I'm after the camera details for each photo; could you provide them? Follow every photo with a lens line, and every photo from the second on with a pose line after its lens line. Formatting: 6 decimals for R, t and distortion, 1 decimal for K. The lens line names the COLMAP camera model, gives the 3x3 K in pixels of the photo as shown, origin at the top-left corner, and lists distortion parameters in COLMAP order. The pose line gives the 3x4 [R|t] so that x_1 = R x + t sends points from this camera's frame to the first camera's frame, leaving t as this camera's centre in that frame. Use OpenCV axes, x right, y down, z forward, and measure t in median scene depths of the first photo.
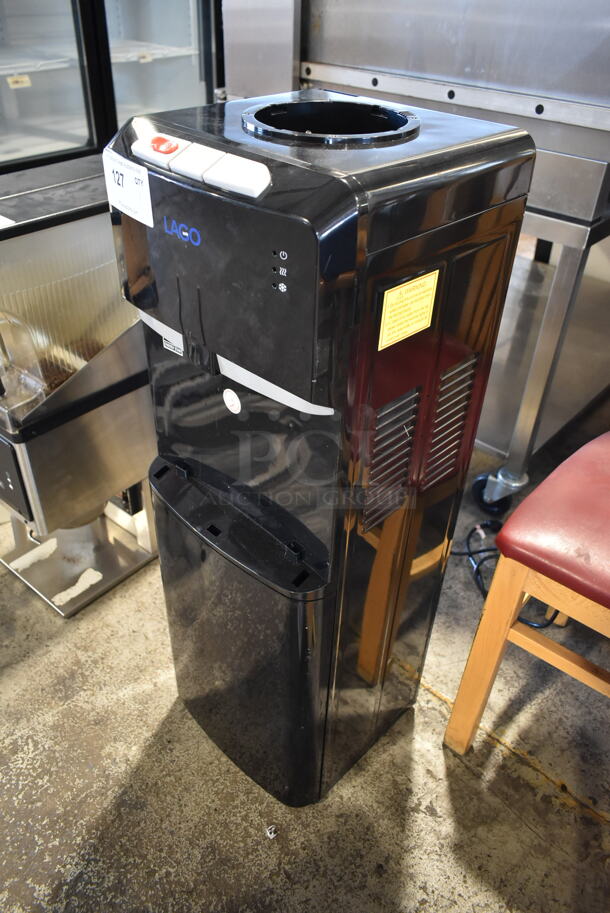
lens RADIAL K [[688.6, 0, 301.4], [0, 688.6, 456.2], [0, 0, 1]] dist [-0.017353, 0.007654]
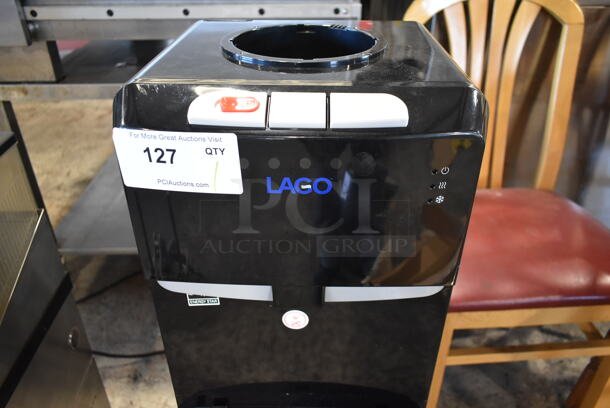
lens RADIAL K [[471.0, 0, 305.0], [0, 471.0, 204.0], [0, 0, 1]] dist [0.001628, 0.003415]
pose [[0.725580, -0.384491, 0.570702, -0.294129], [0.430874, 0.900490, 0.058868, -0.186913], [-0.536545, 0.203188, 0.819045, 0.271140]]
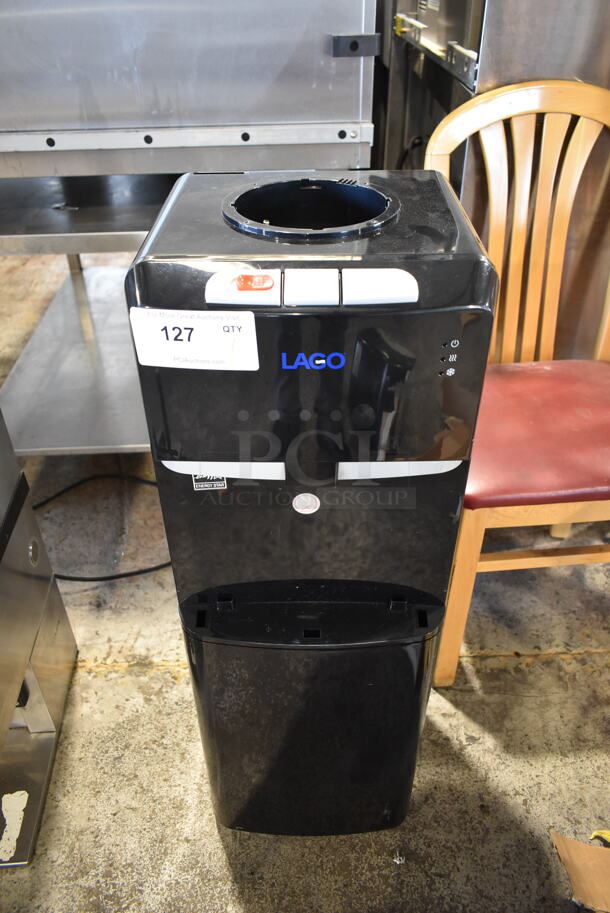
lens RADIAL K [[688.6, 0, 301.4], [0, 688.6, 456.2], [0, 0, 1]] dist [-0.017353, 0.007654]
pose [[0.713108, -0.452479, 0.535480, -0.412366], [0.447146, 0.881847, 0.149687, -0.198896], [-0.539942, 0.132694, 0.831177, 0.135892]]
